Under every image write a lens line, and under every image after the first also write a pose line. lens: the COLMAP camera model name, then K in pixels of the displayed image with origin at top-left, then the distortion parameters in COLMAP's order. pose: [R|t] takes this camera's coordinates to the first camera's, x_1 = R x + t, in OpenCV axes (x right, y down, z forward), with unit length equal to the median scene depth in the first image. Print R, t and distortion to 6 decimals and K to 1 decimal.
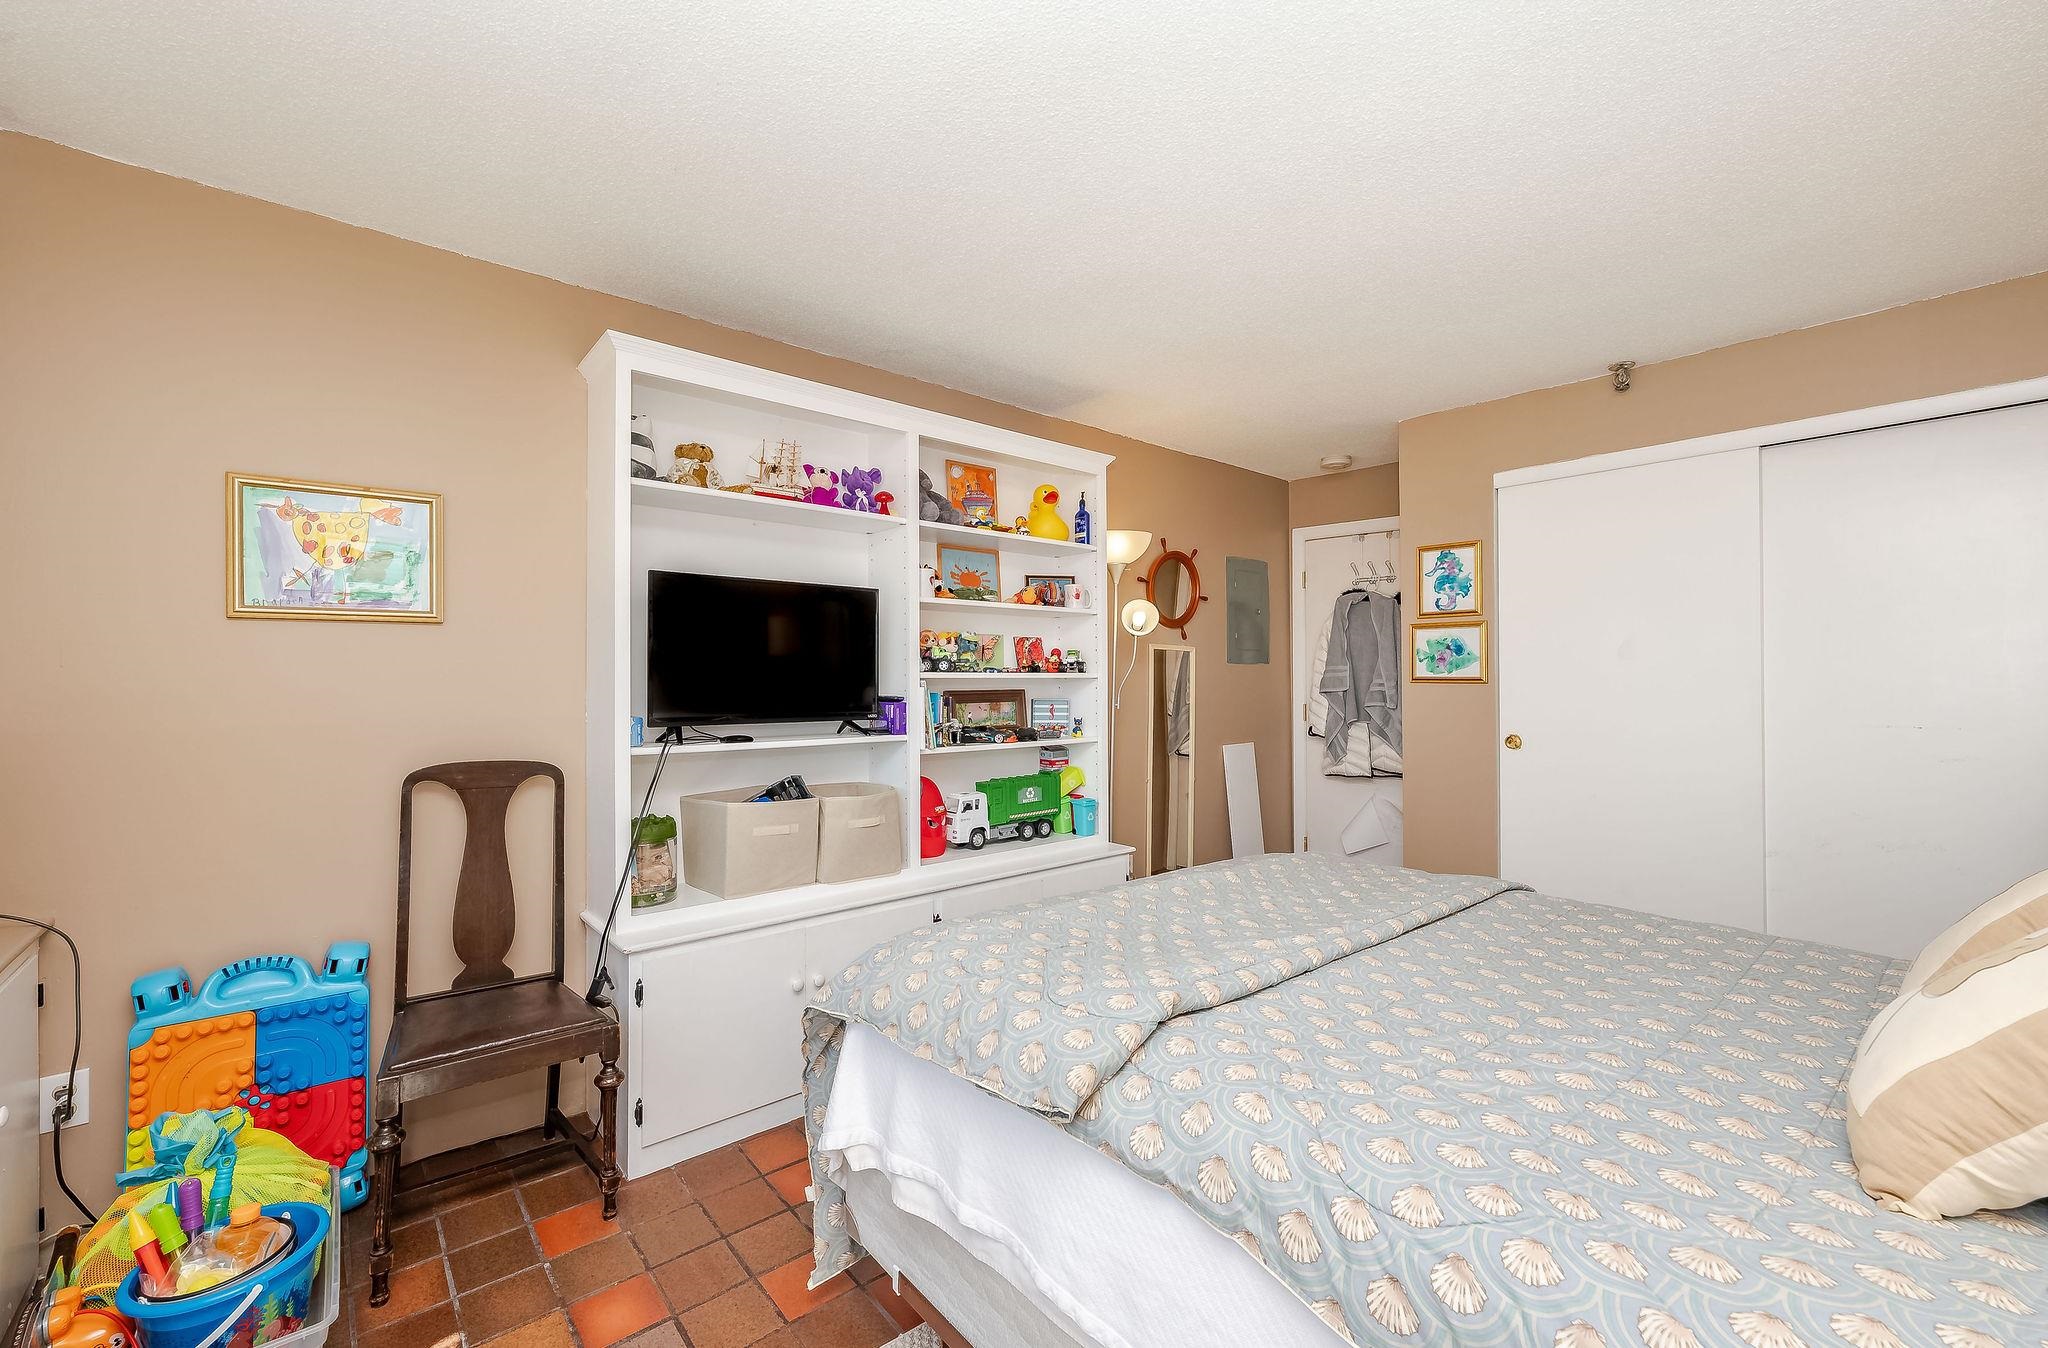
lens RADIAL K [[833.6, 0, 1020.7], [0, 833.6, 665.8], [0, 0, 1]] dist [-0.001968, 0.000521]
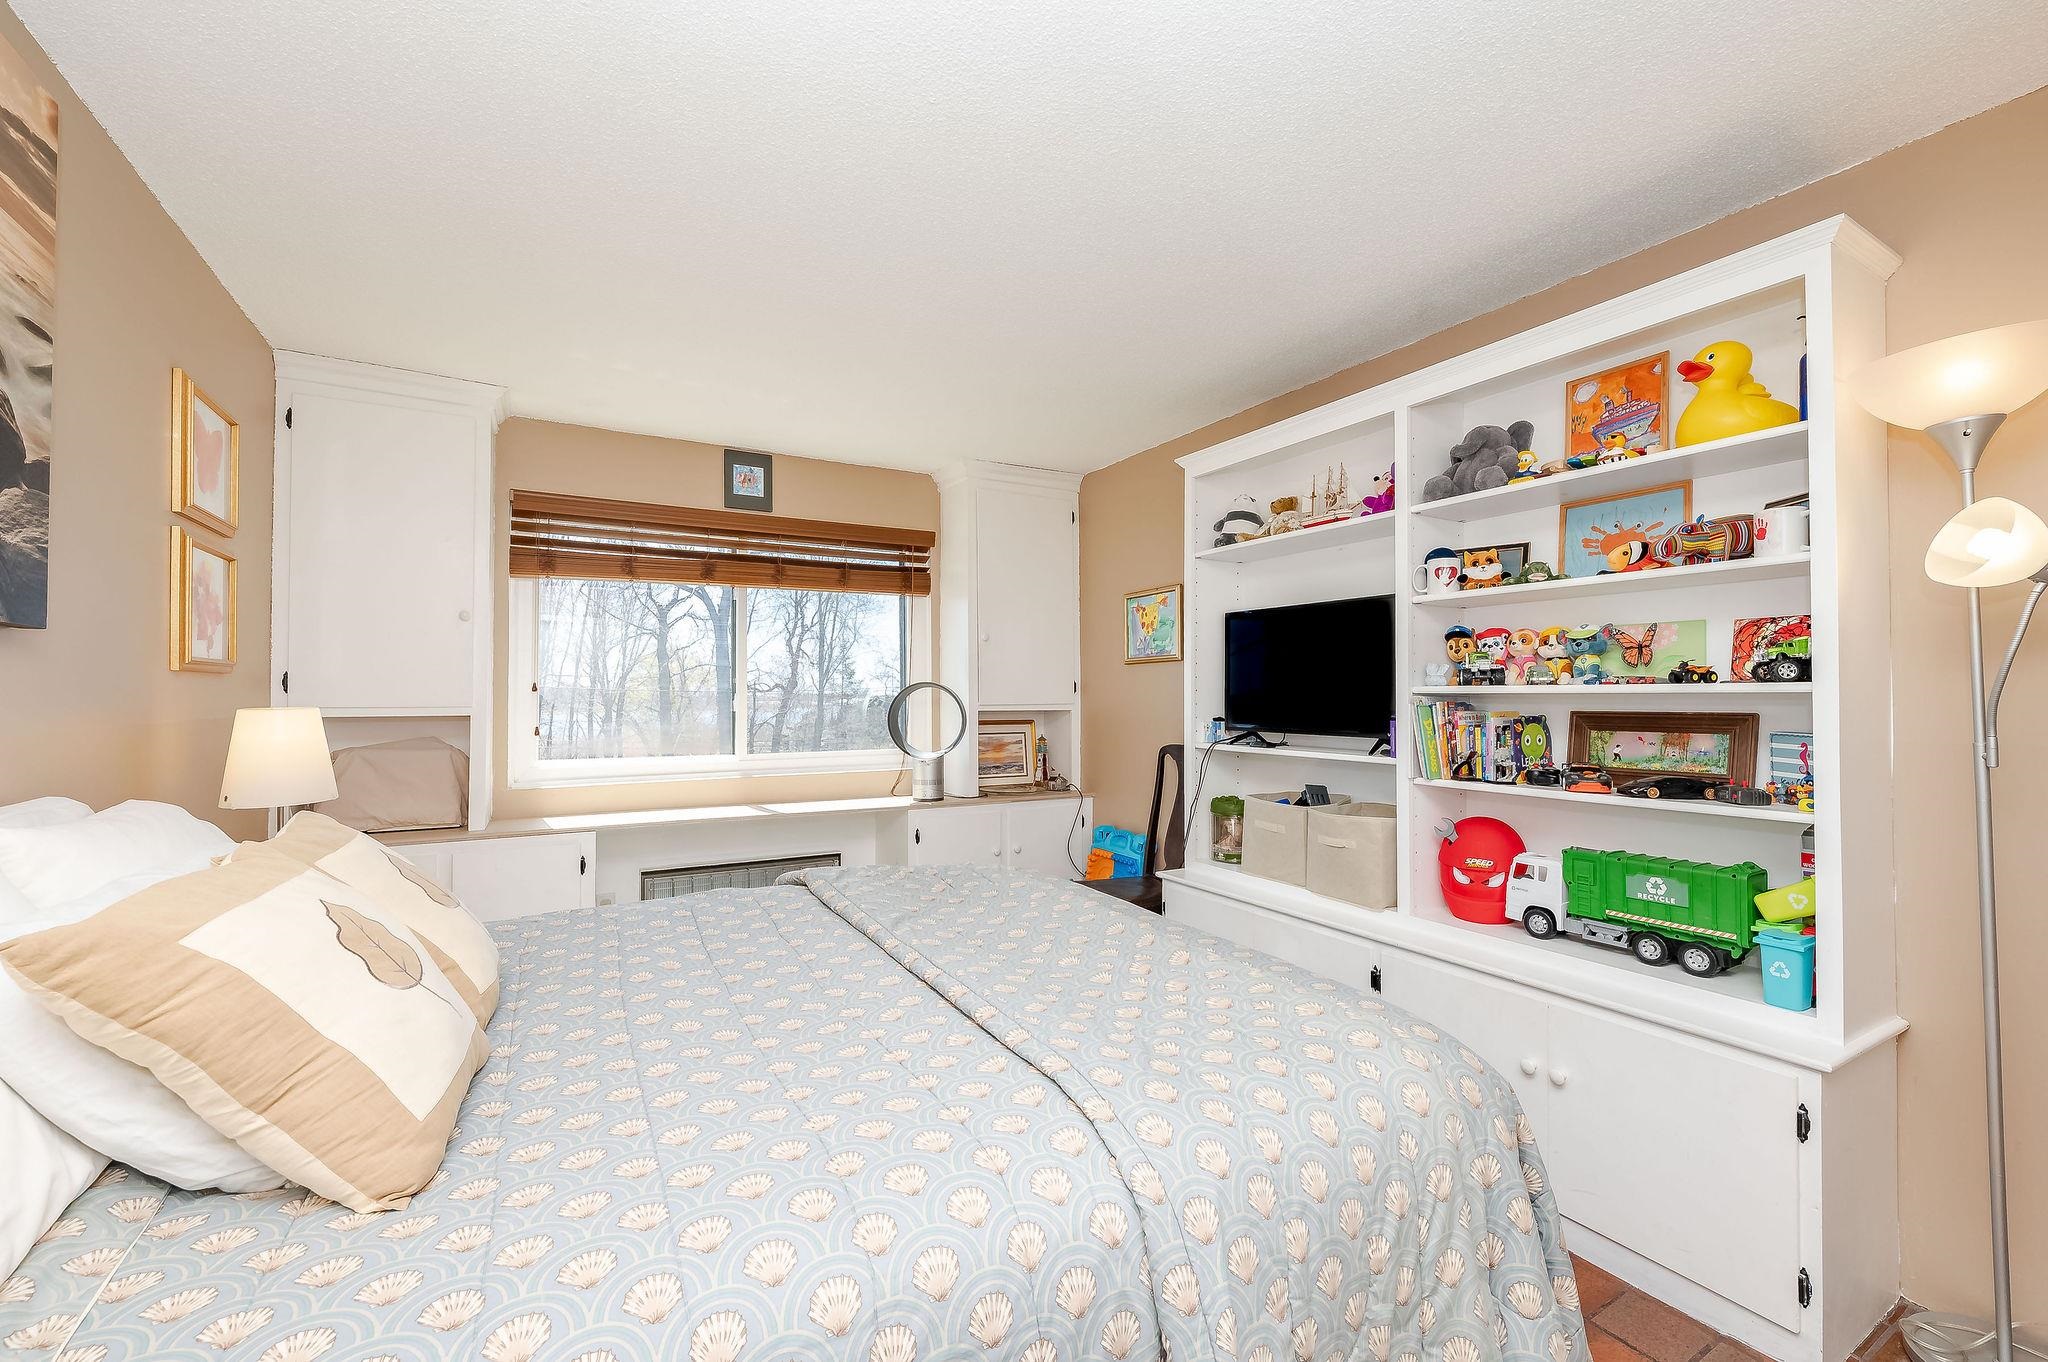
lens RADIAL K [[833.6, 0, 1028.4], [0, 833.6, 681.6], [0, 0, 1]] dist [-0.001968, 0.000521]
pose [[-0.174372, -0.015837, -0.984552, 0.643729], [0.013474, 0.999739, -0.018468, 0.011204], [0.984588, -0.016486, -0.174113, 0.633985]]
